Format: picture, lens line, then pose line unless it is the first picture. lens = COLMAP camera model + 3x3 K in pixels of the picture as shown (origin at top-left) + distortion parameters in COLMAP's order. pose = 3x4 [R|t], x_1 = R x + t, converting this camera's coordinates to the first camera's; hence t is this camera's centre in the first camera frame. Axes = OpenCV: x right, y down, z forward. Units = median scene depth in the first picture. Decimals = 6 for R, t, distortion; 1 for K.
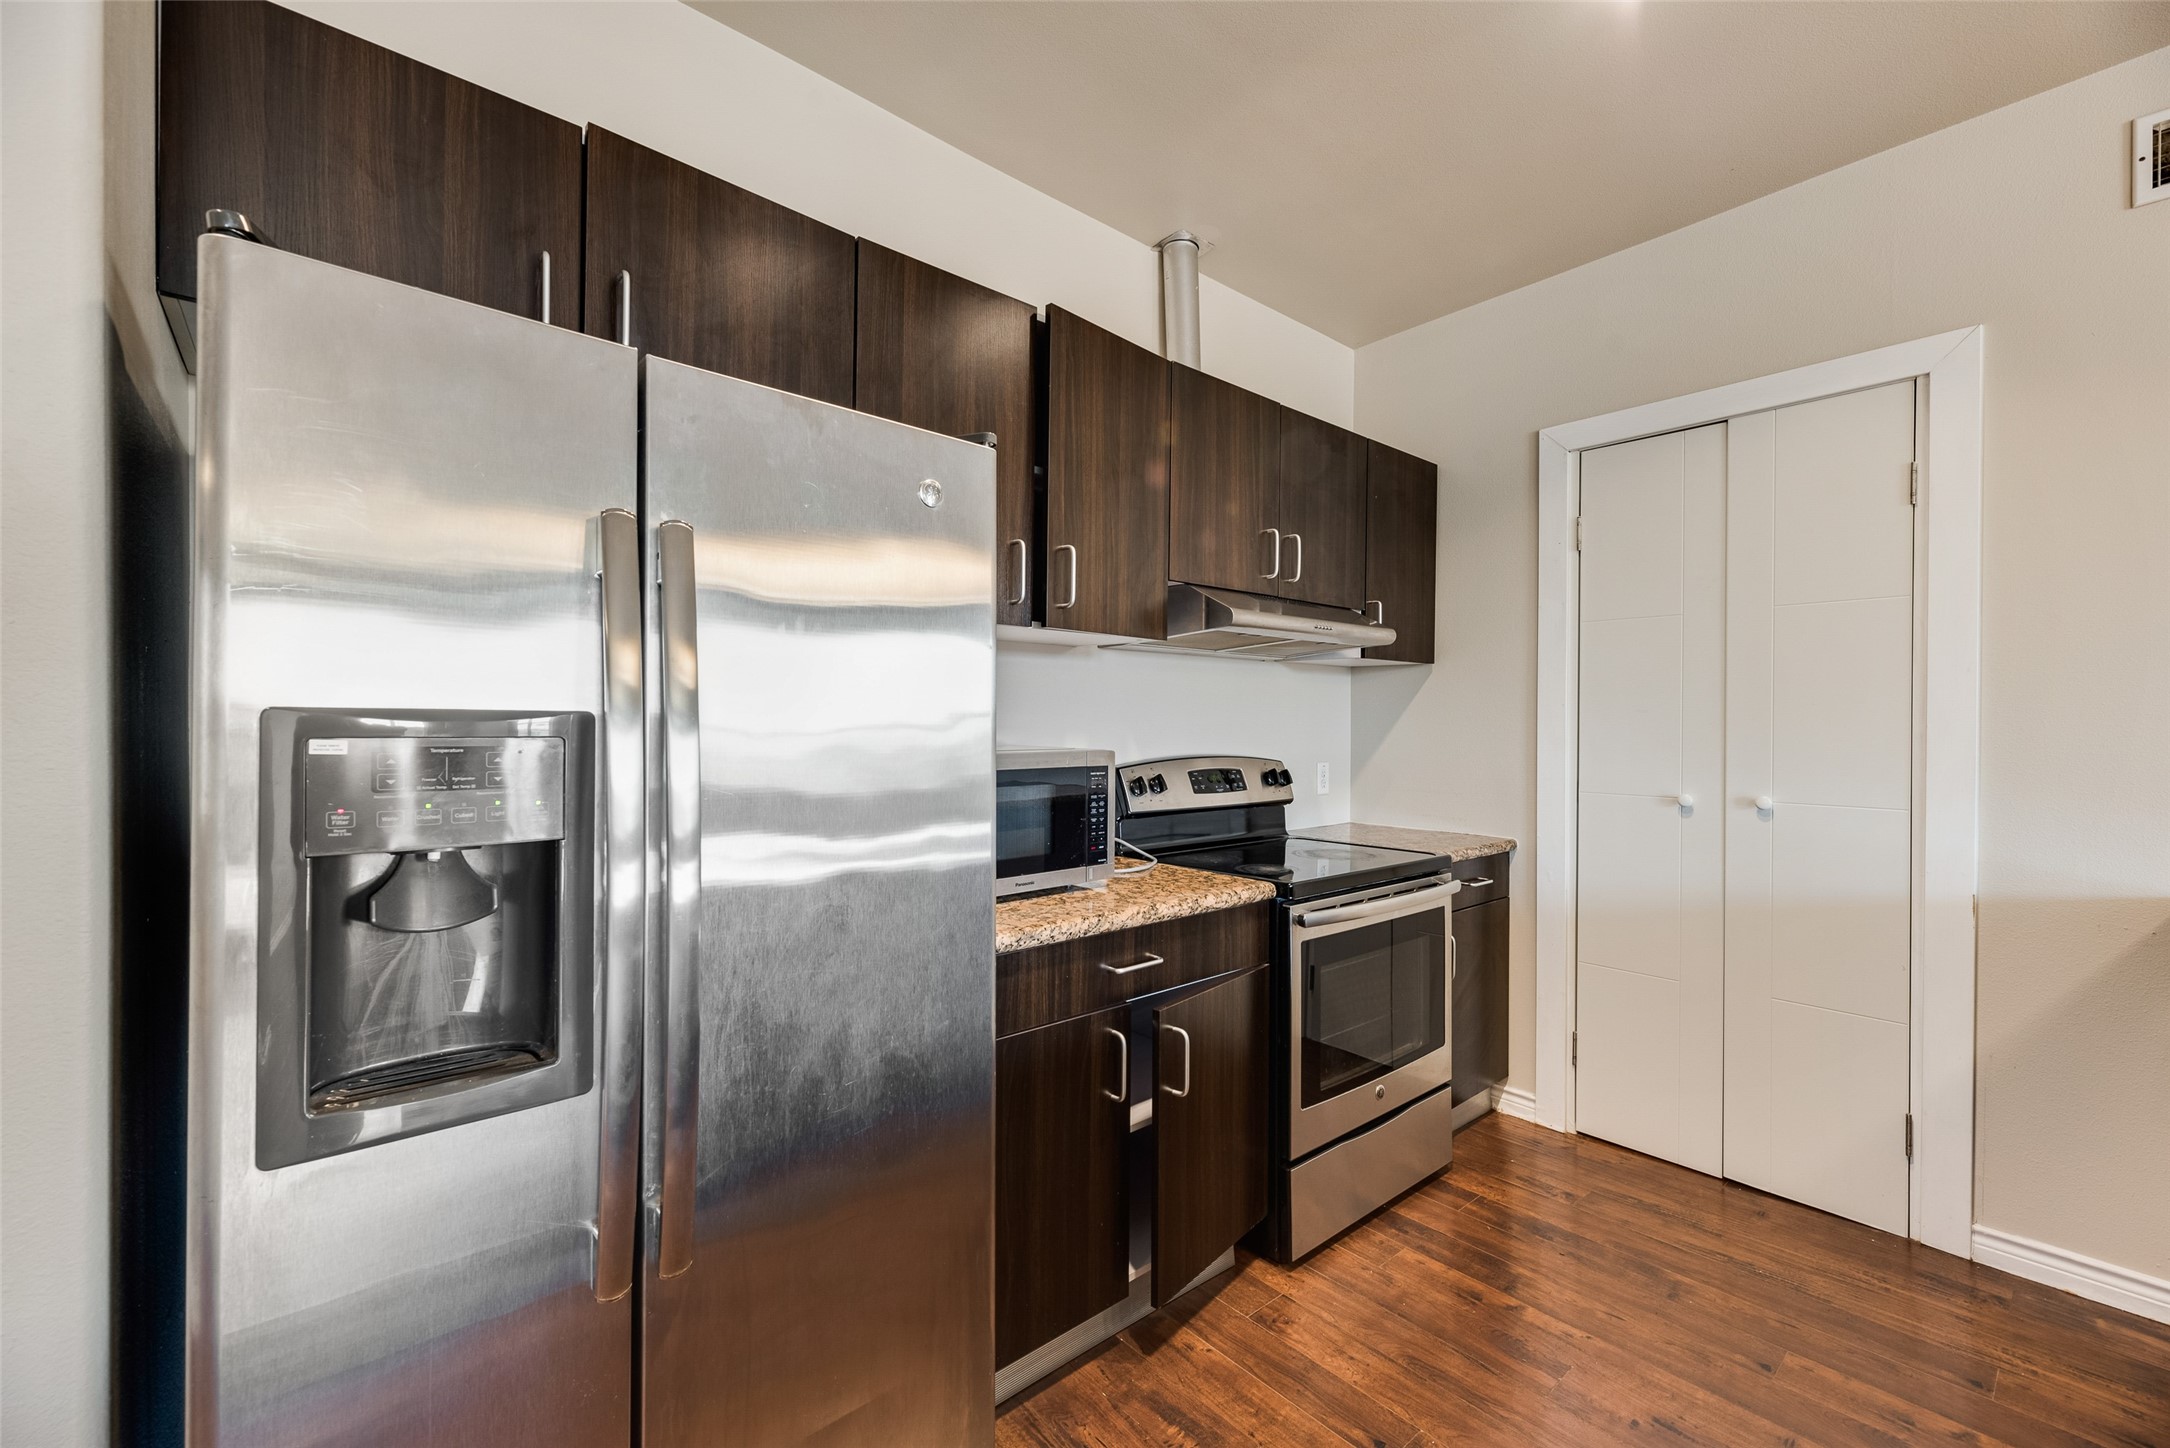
lens RADIAL K [[877.0, 0, 1085.6], [0, 877.0, 728.2], [0, 0, 1]] dist [0.003806, 0.000067]
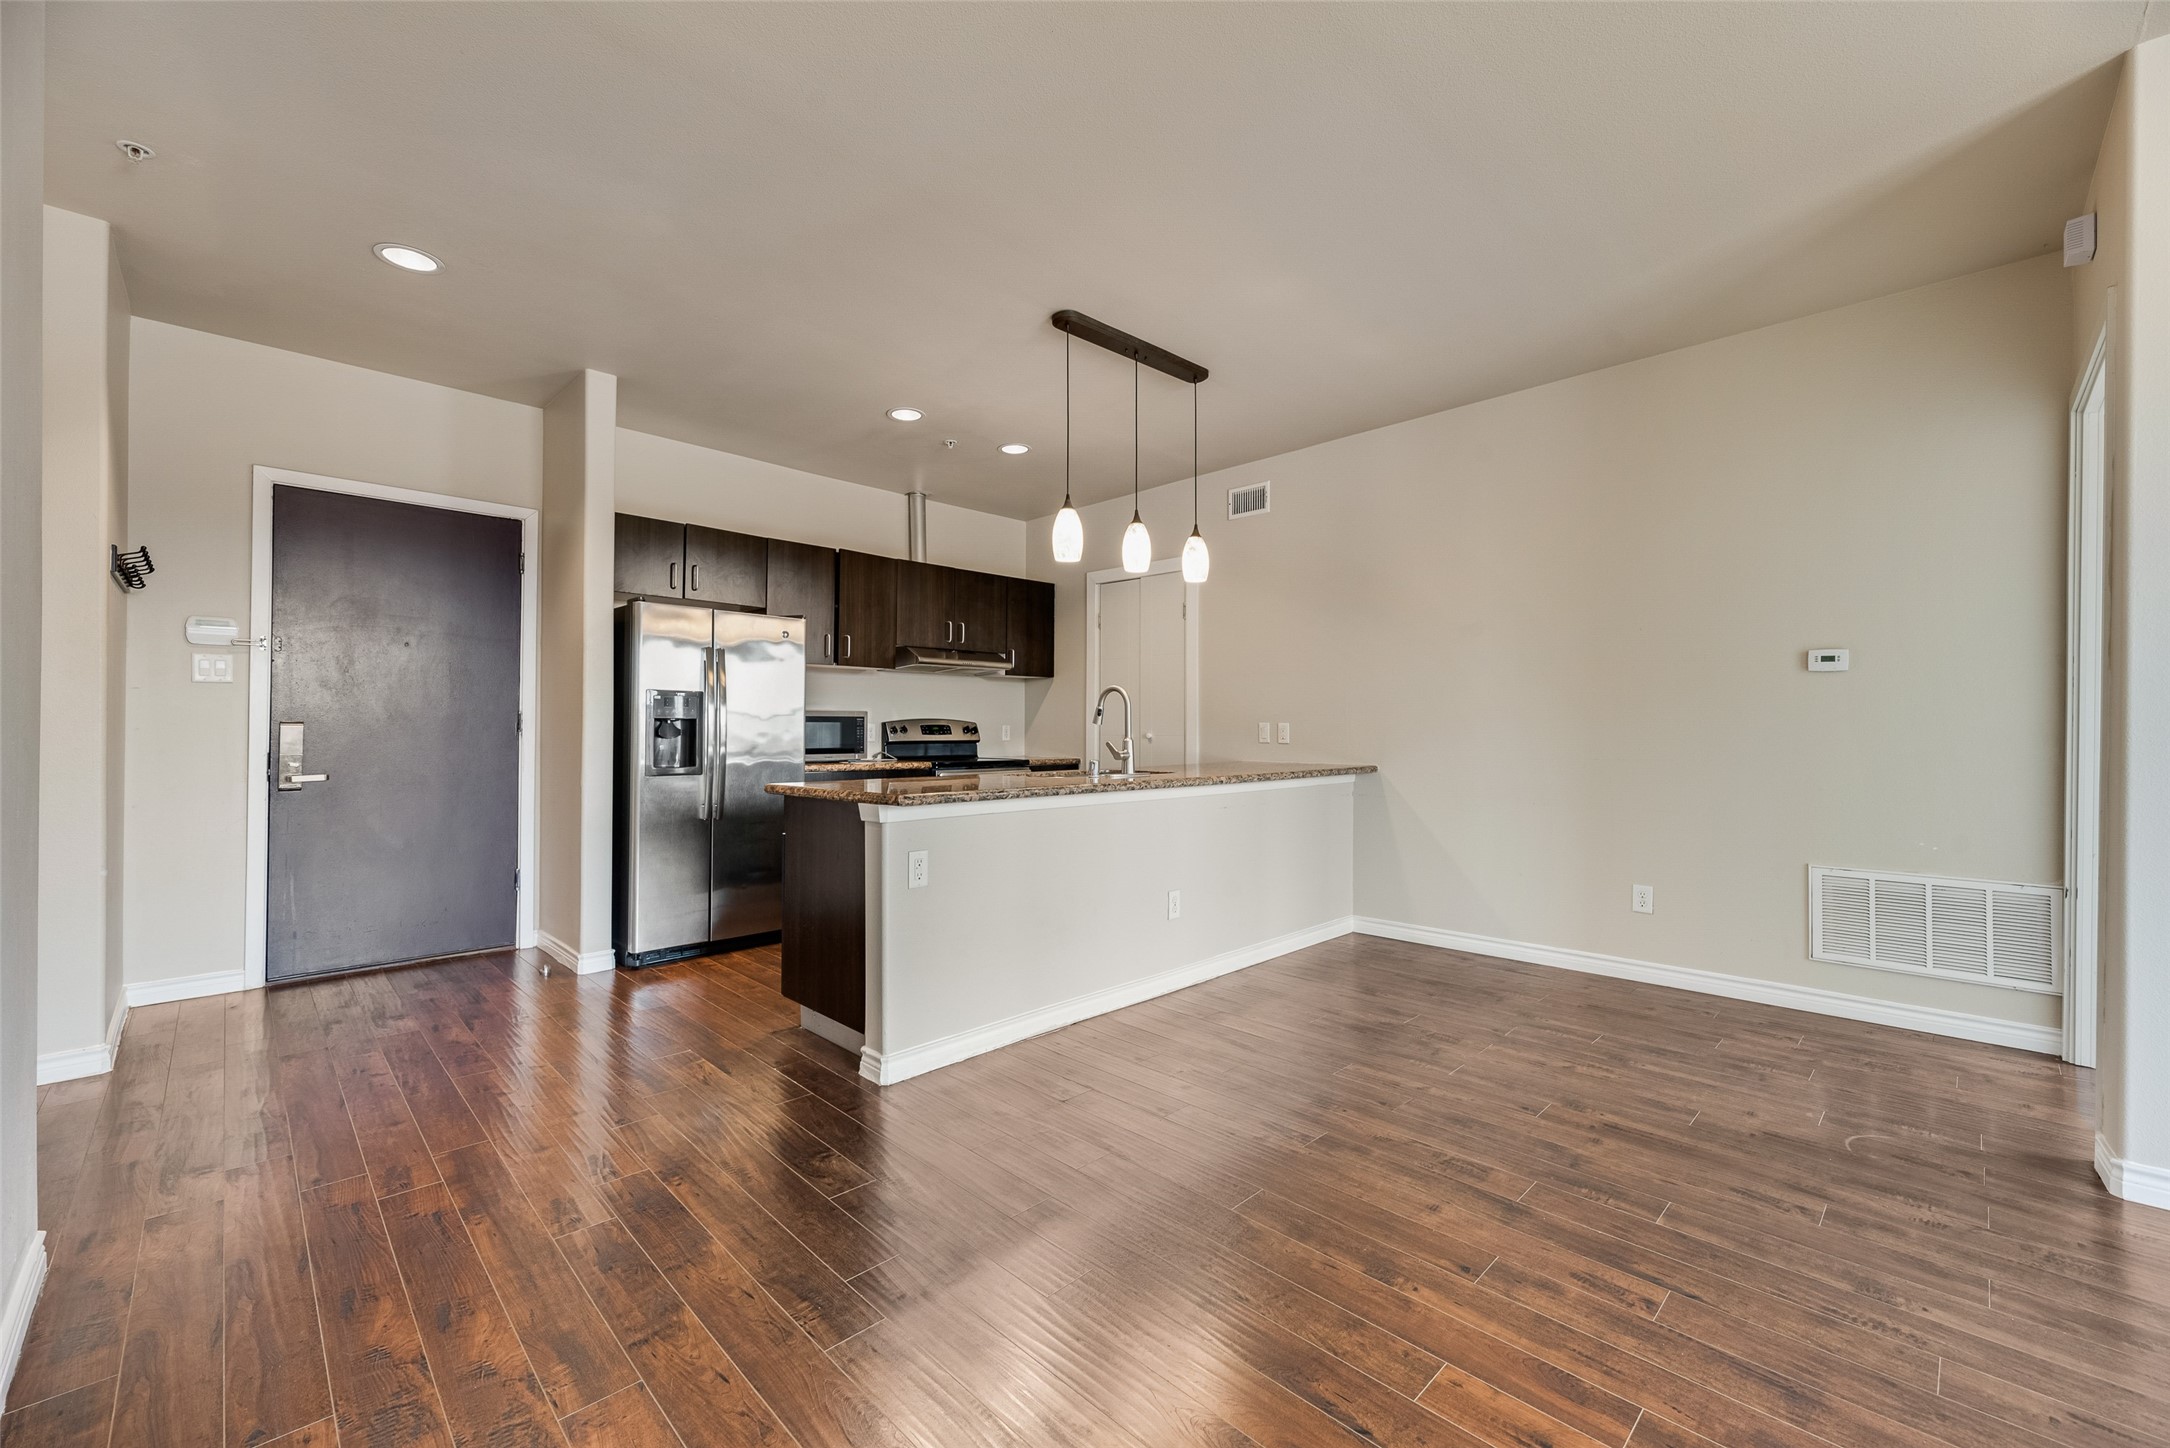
lens RADIAL K [[877.0, 0, 1087.8], [0, 877.0, 719.3], [0, 0, 1]] dist [0.003806, 0.000067]
pose [[0.997558, 0.002798, 0.069794, 0.495335], [-0.001912, 0.999917, -0.012766, 0.080256], [-0.069824, 0.012601, 0.997480, -1.637992]]
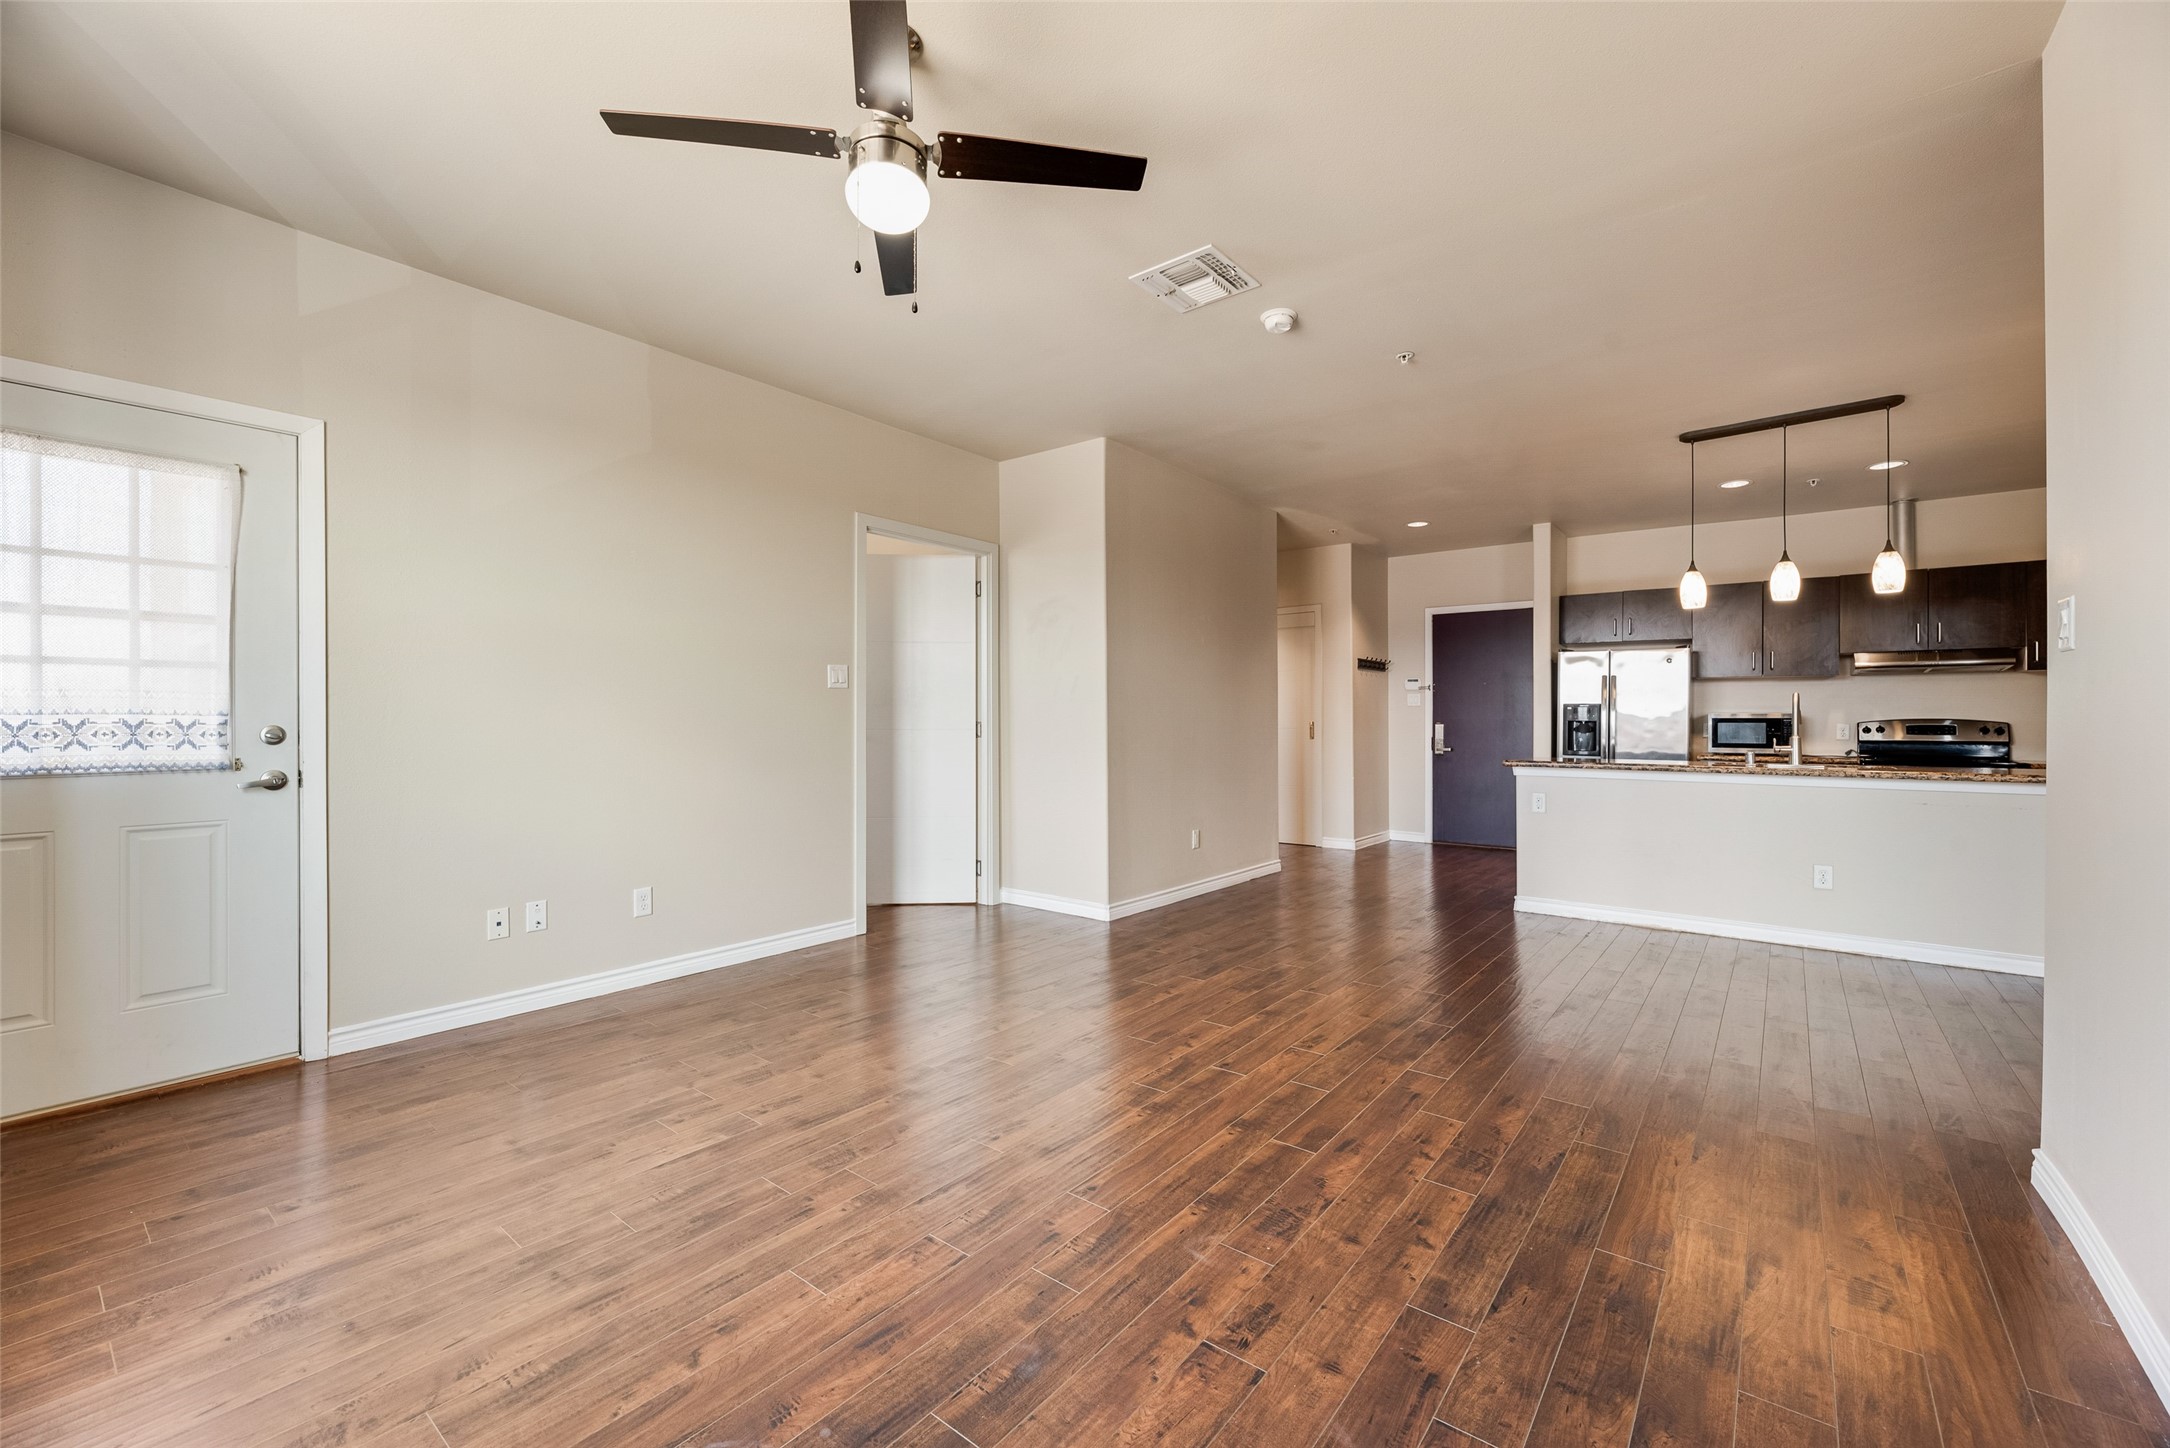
lens RADIAL K [[877.0, 0, 1077.6], [0, 877.0, 712.3], [0, 0, 1]] dist [0.003806, 0.000067]
pose [[0.184651, -0.013312, -0.982714, 2.533555], [-0.007315, 0.999862, -0.014918, 0.084177], [0.982777, 0.009943, 0.184528, -2.004834]]
